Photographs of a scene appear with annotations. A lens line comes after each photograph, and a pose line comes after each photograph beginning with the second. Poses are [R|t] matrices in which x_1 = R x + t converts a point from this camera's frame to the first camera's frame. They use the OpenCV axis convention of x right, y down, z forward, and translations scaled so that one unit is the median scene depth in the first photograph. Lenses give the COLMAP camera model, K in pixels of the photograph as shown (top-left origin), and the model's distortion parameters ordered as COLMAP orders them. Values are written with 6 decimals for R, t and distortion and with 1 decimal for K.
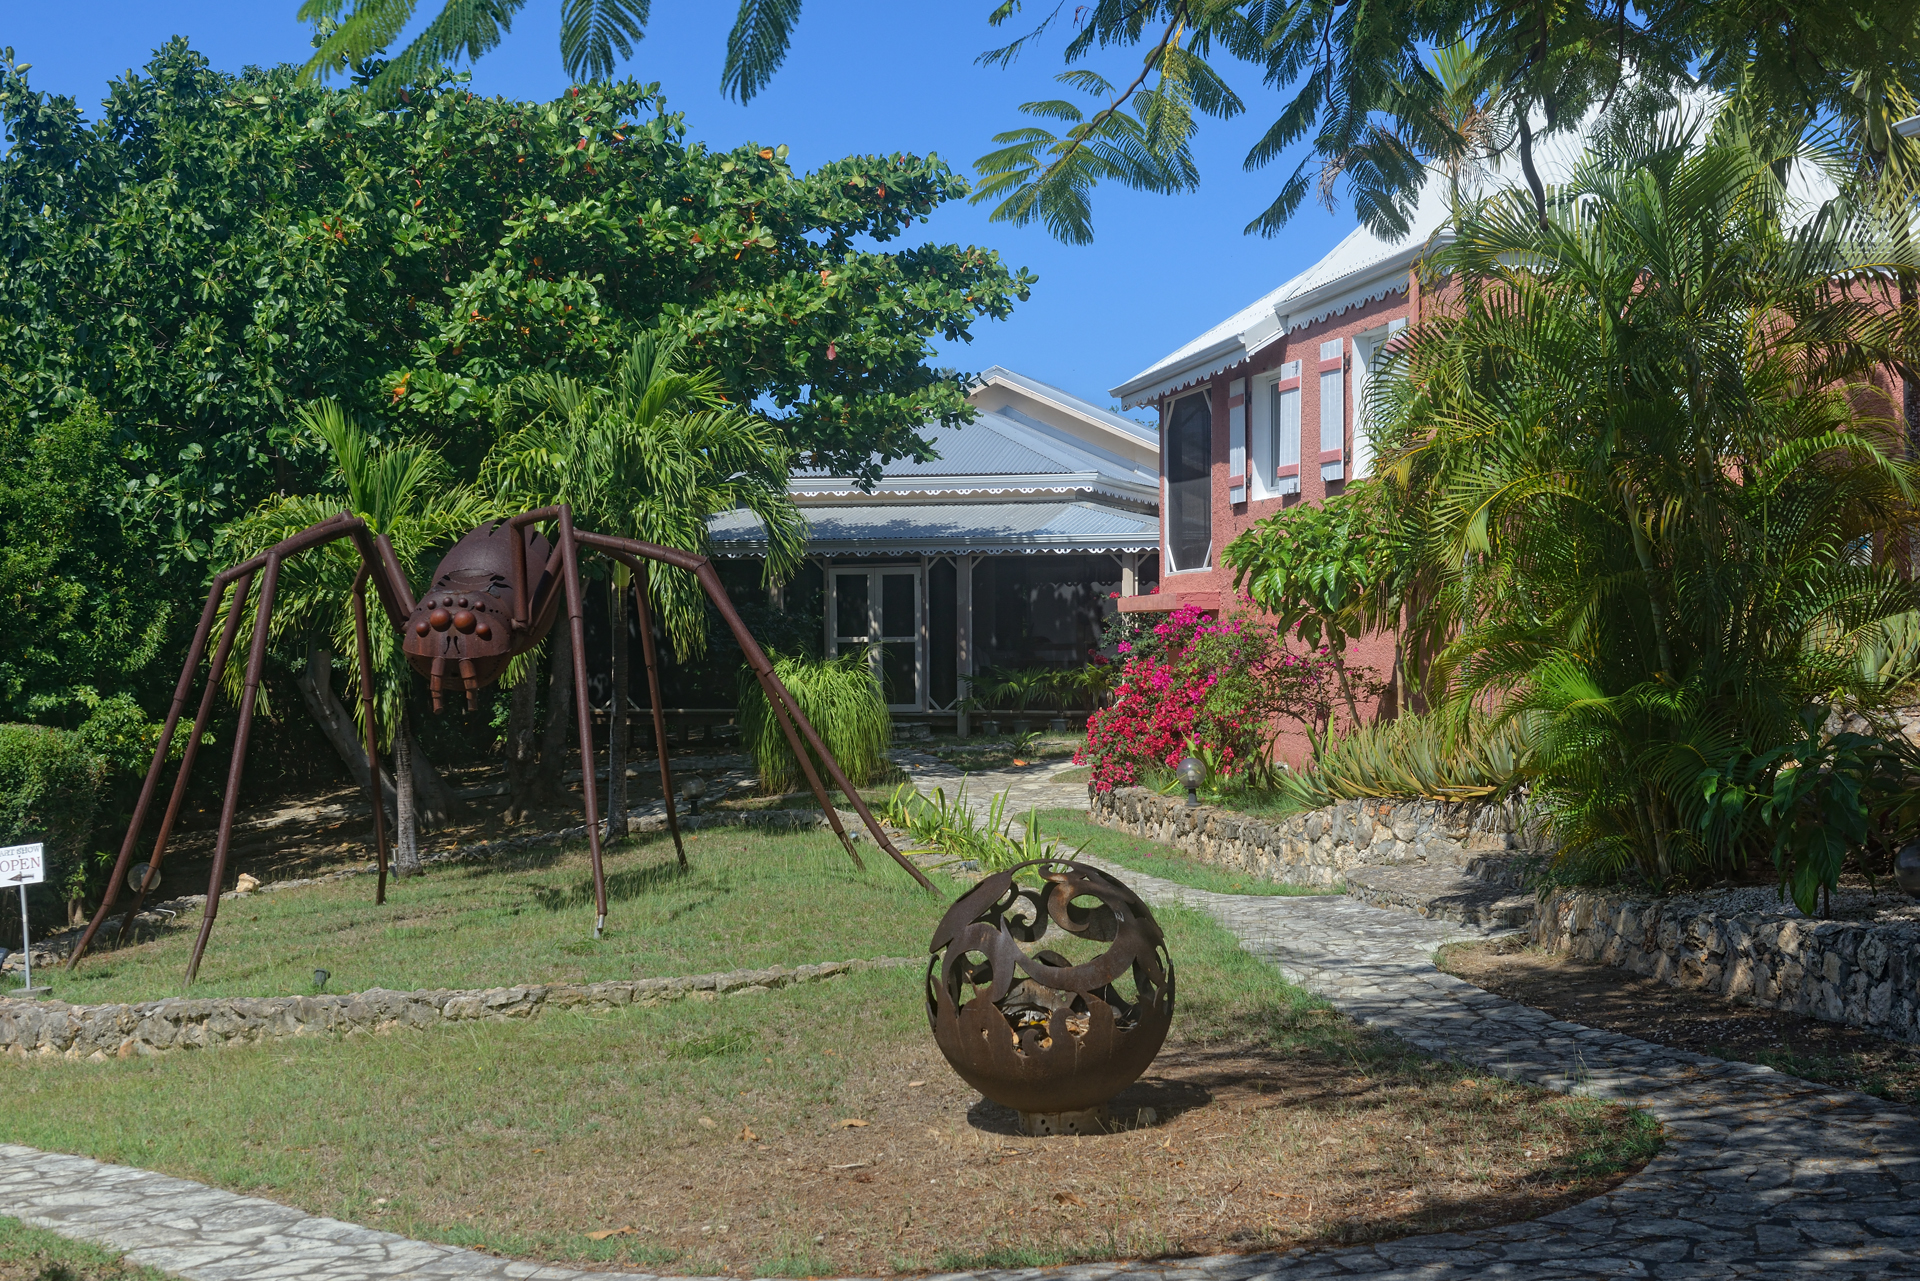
lens RADIAL K [[2444.2, 0, 960.0], [0, 2444.2, 640.5], [0, 0, 1]] dist [0.004898, 0.000102]
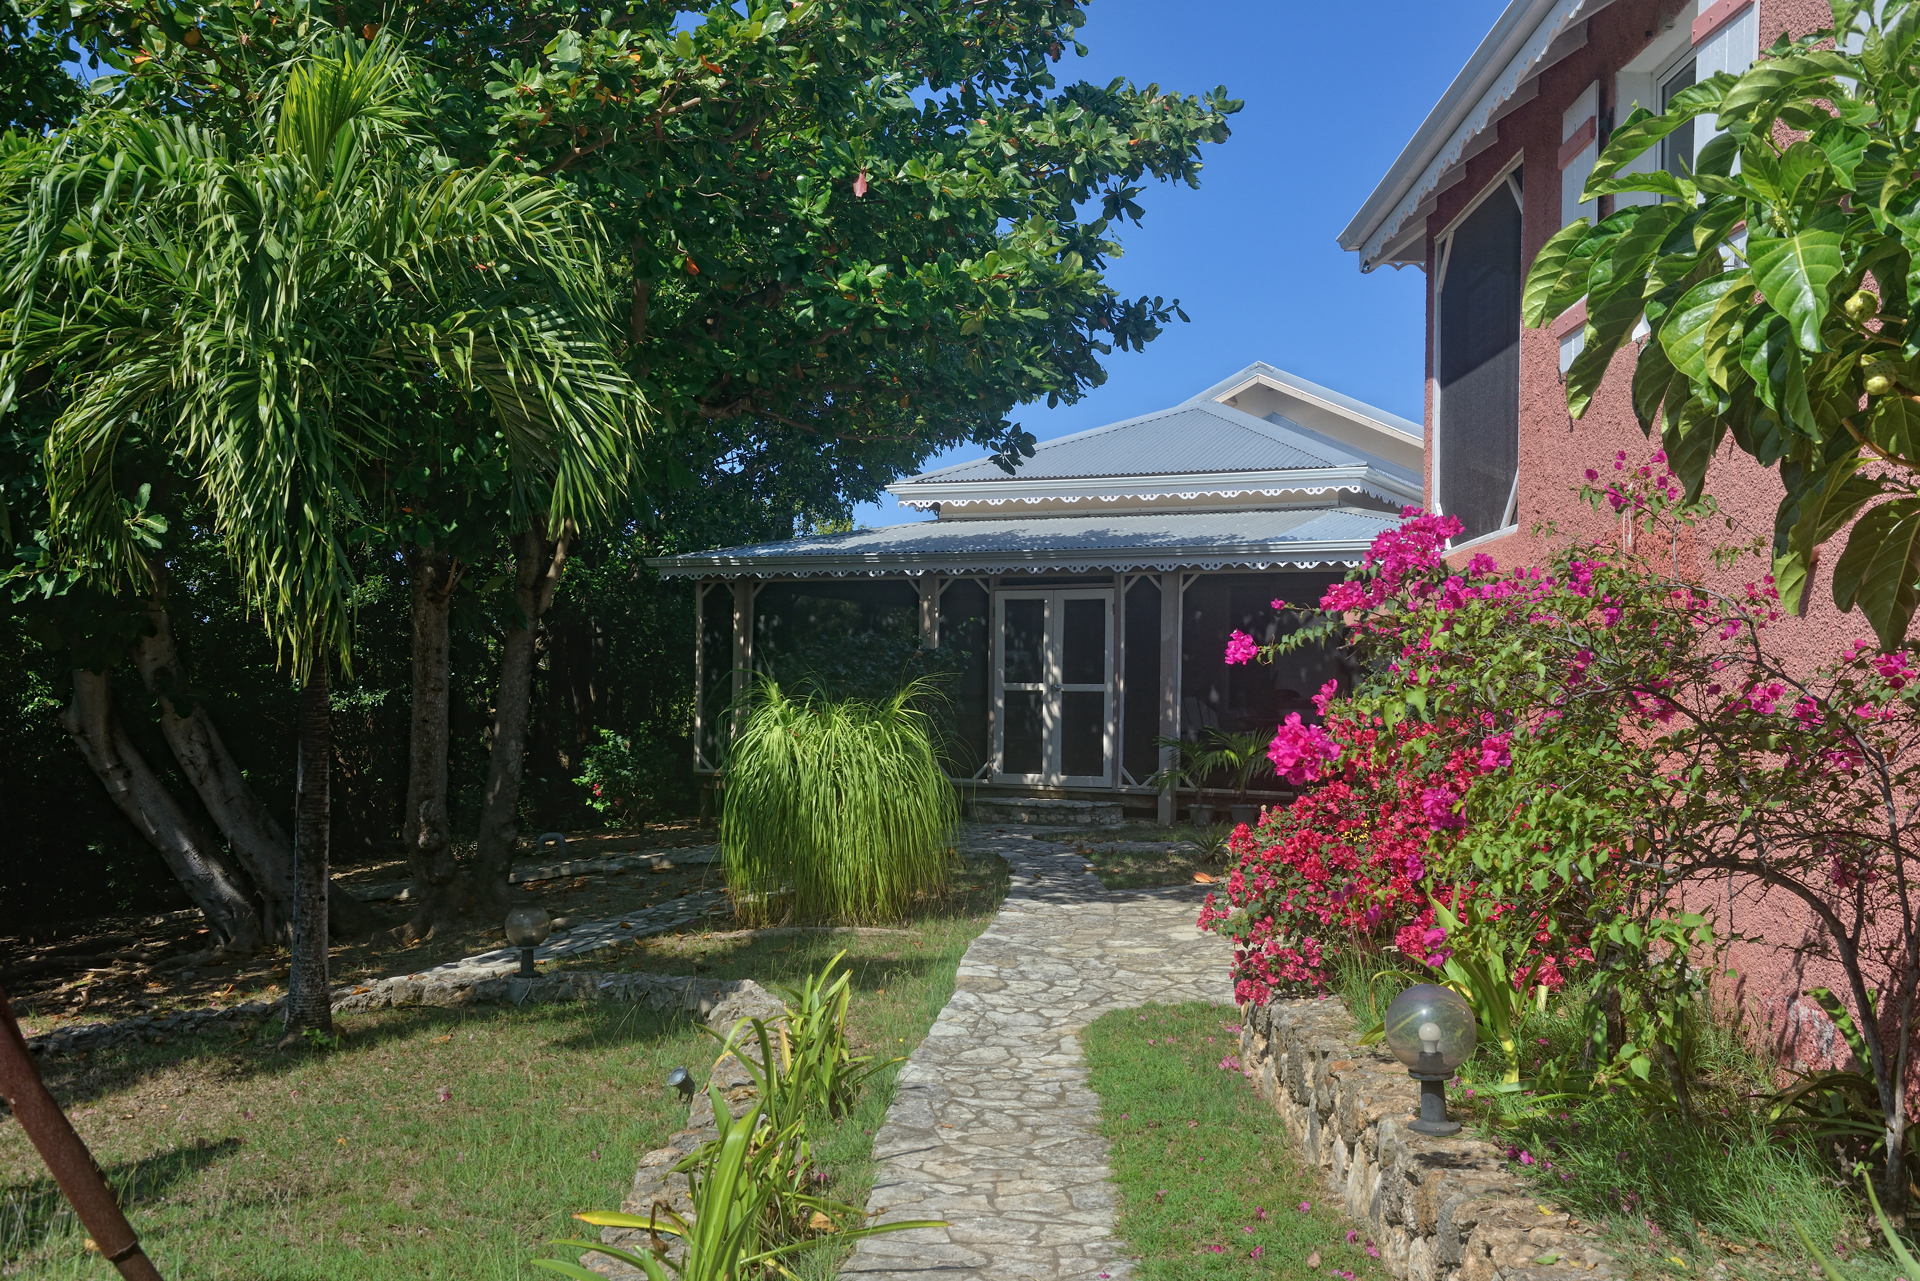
lens RADIAL K [[1903.2, 0, 960.0], [0, 1903.2, 640.5], [0, 0, 1]] dist [-0.007002, 0.000210]
pose [[0.981307, 0.015706, -0.191808, 0.050351], [-0.023189, 0.999052, -0.036834, 0.007564], [0.191048, 0.040593, 0.980741, 0.456671]]
